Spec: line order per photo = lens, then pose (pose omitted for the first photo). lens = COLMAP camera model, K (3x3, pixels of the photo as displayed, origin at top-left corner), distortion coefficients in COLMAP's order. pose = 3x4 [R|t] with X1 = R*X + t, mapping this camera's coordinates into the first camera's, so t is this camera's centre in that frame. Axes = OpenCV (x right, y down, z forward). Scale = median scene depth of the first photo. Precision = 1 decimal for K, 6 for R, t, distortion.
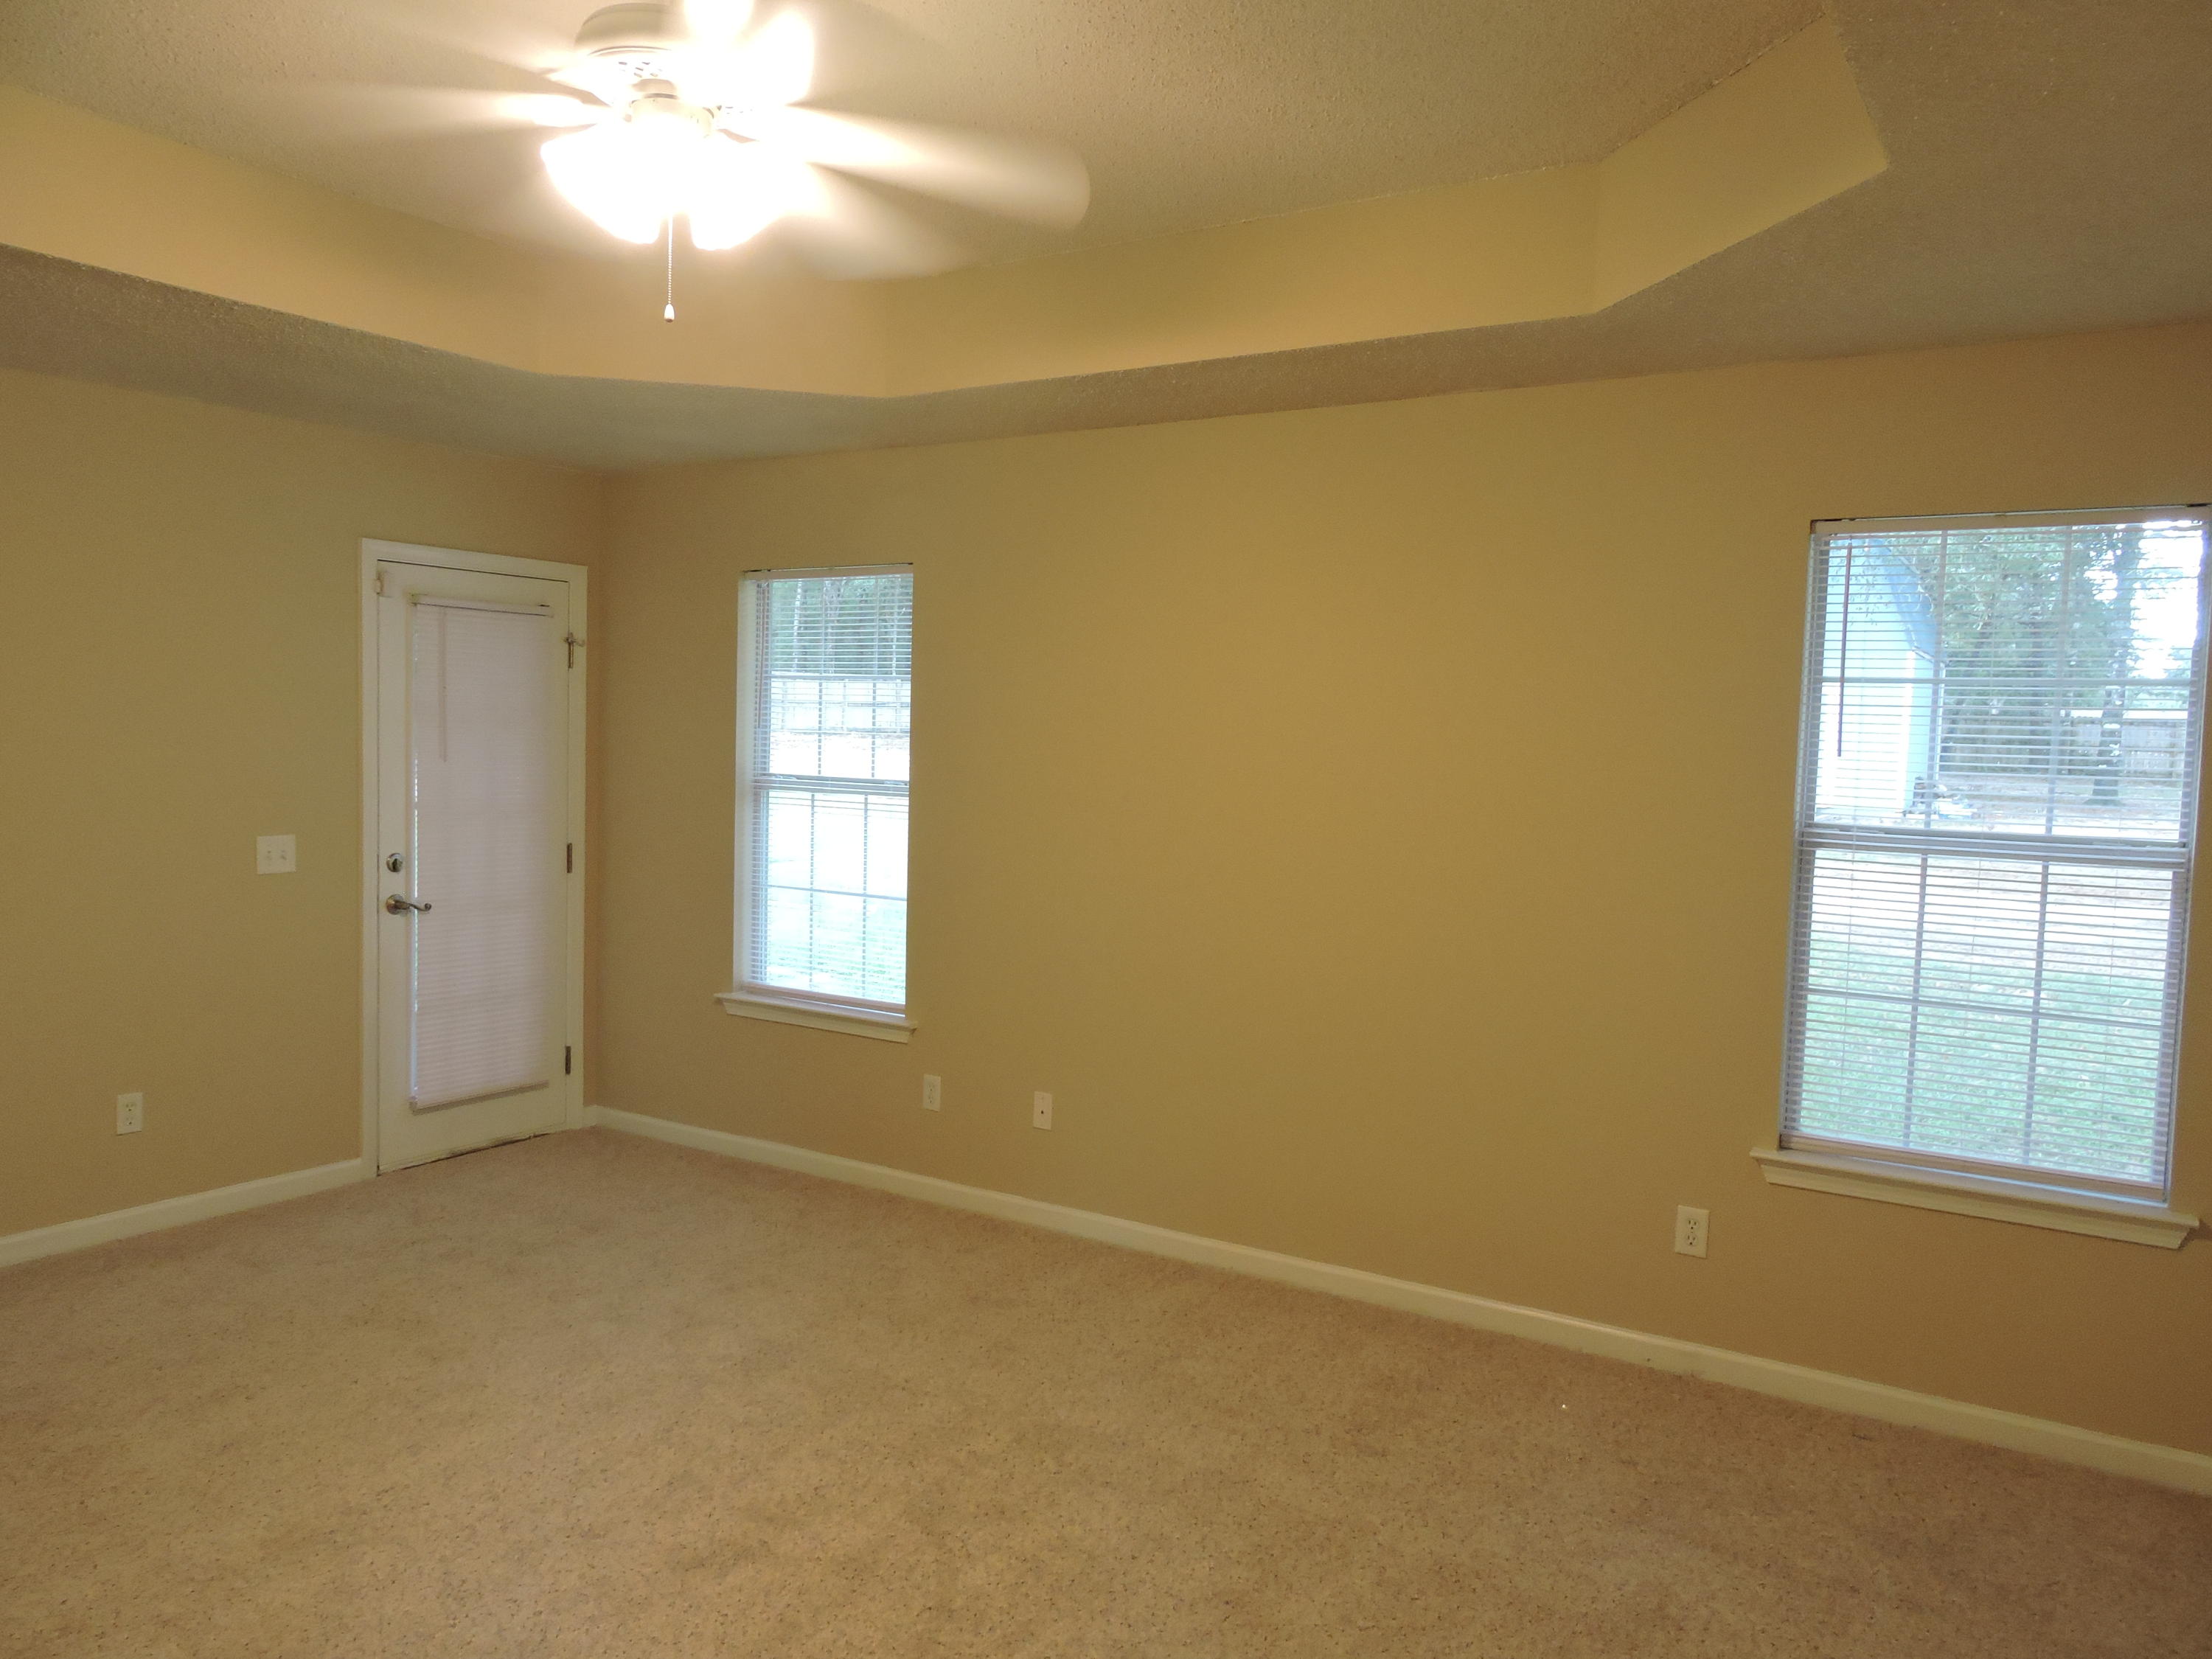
lens RADIAL K [[1582.7, 0, 1112.1], [0, 1582.7, 830.3], [0, 0, 1]] dist [0.006386, -0.009932]
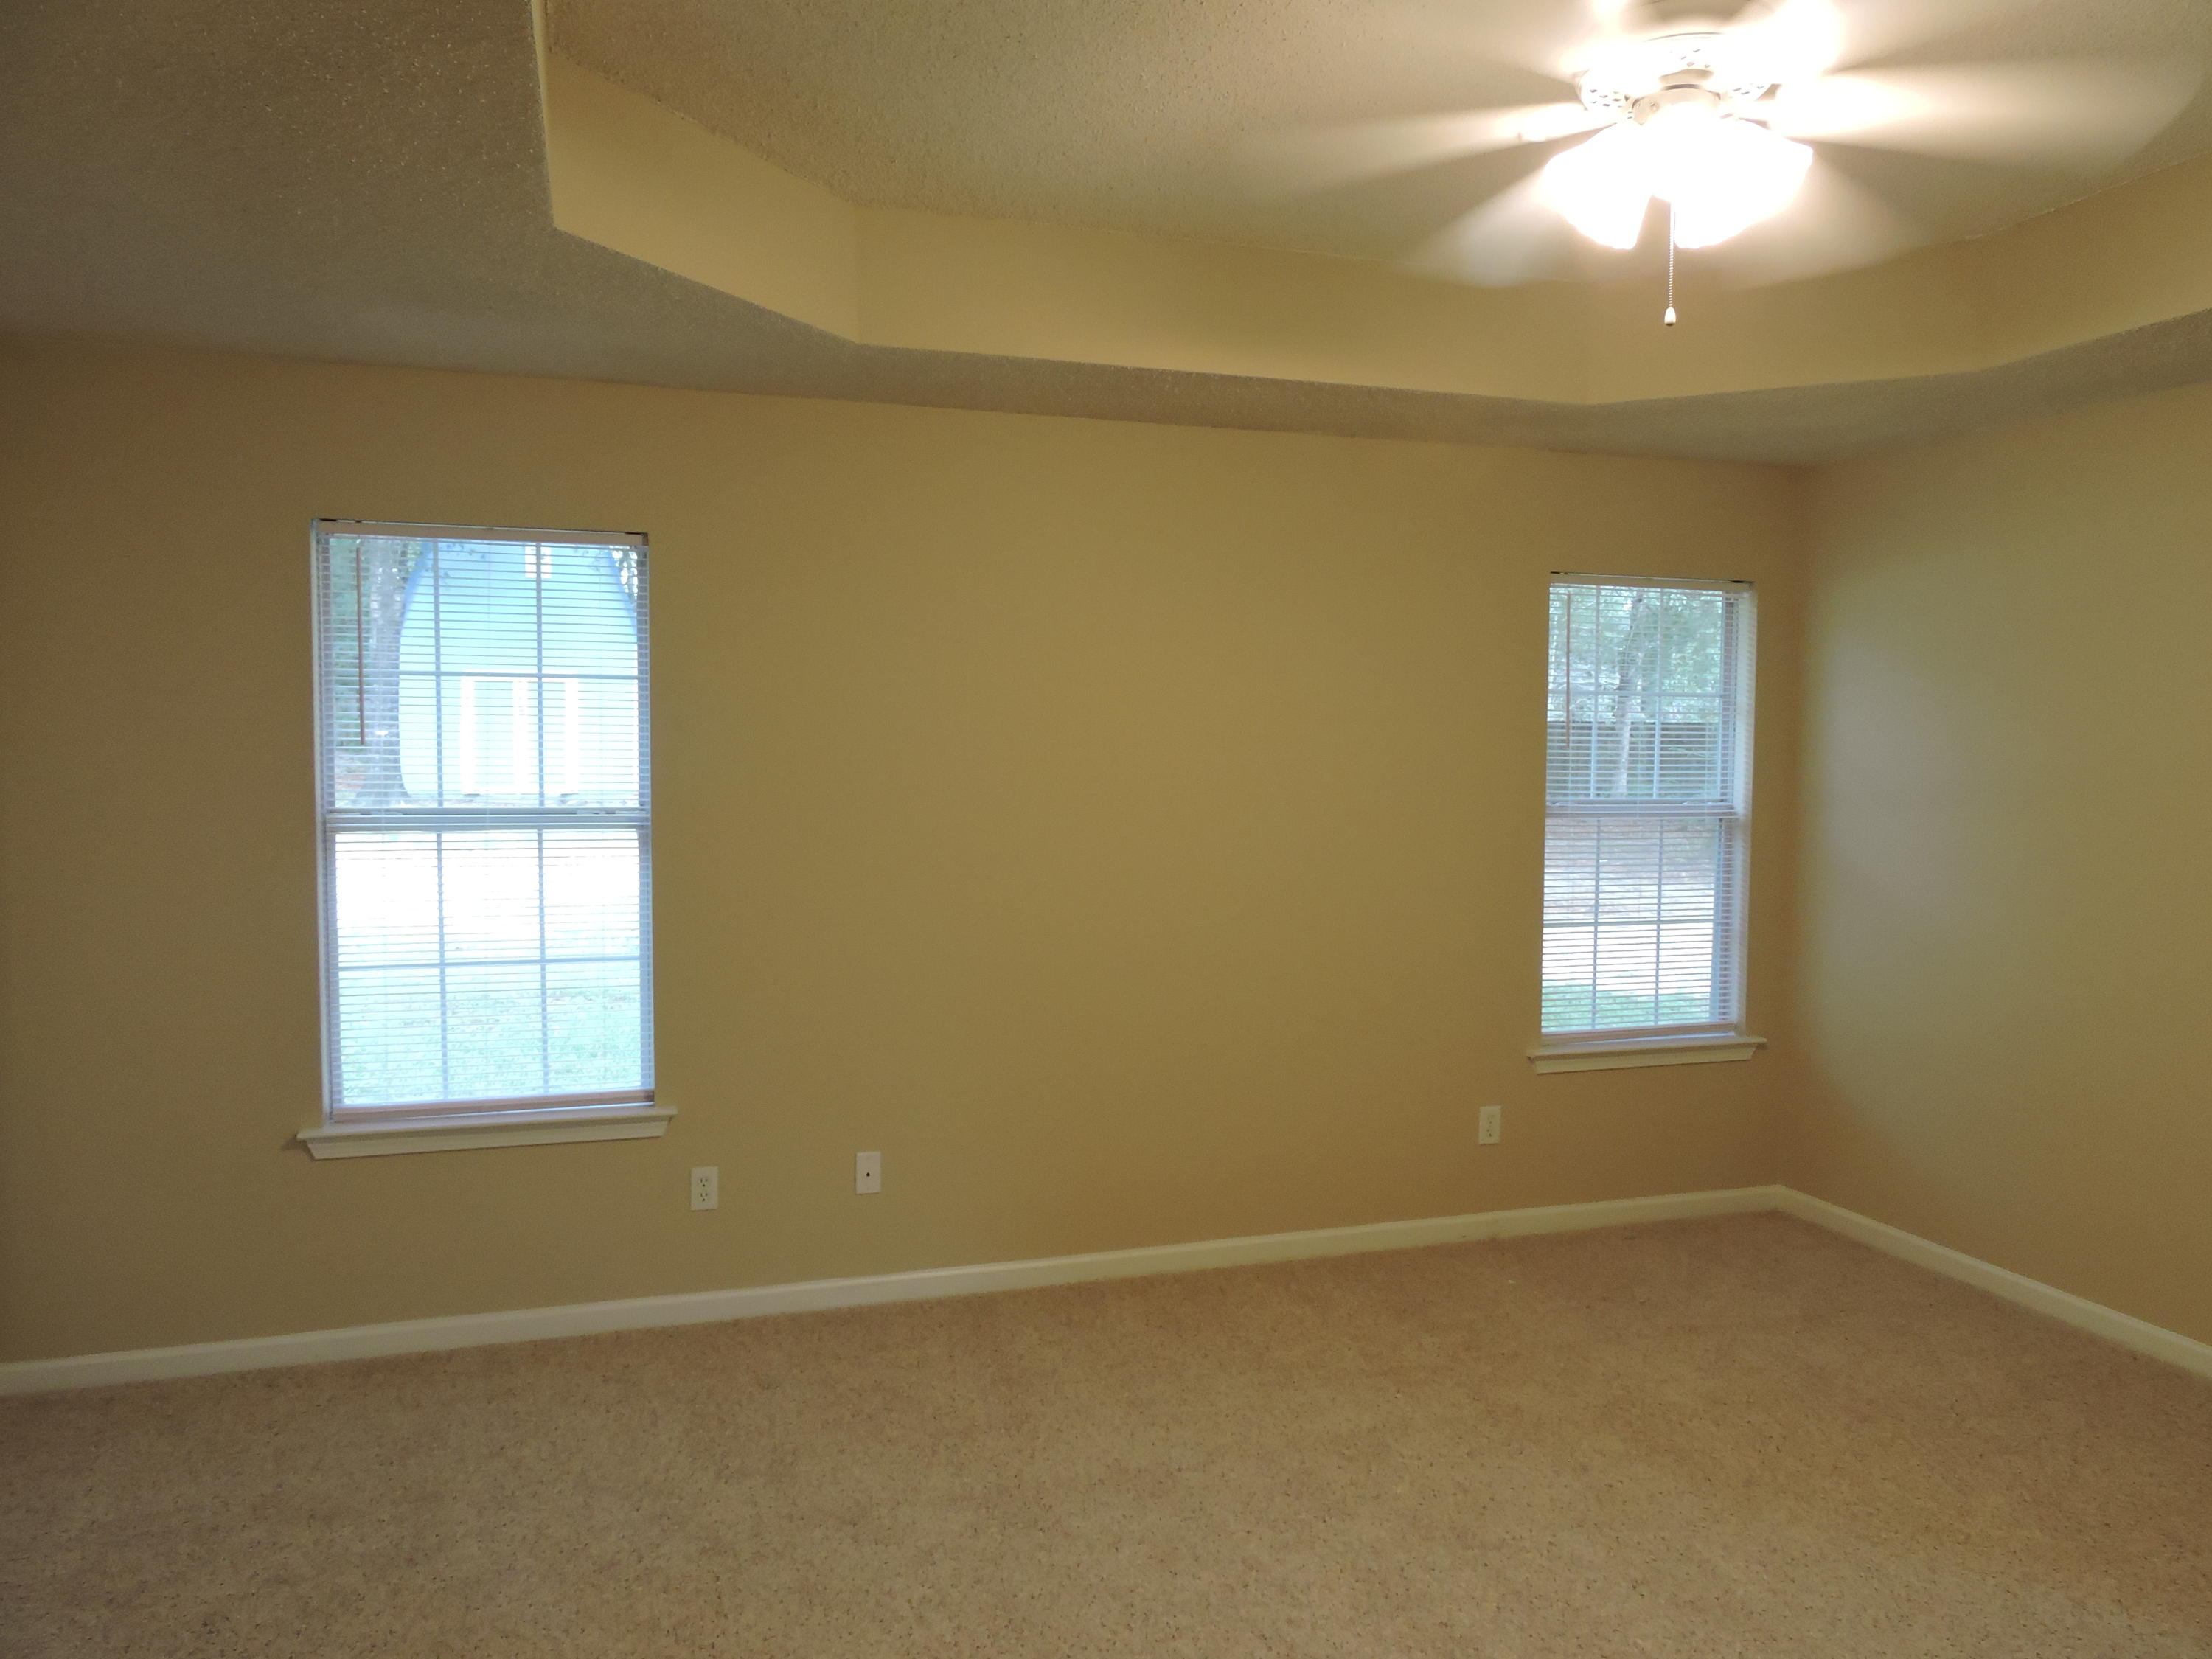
lens RADIAL K [[1582.7, 0, 1112.1], [0, 1582.7, 830.3], [0, 0, 1]] dist [0.006386, -0.009932]
pose [[0.637017, -0.066887, 0.767942, -0.594829], [0.057621, 0.997573, 0.039090, -0.038052], [-0.768693, 0.019349, 0.639325, 0.313550]]
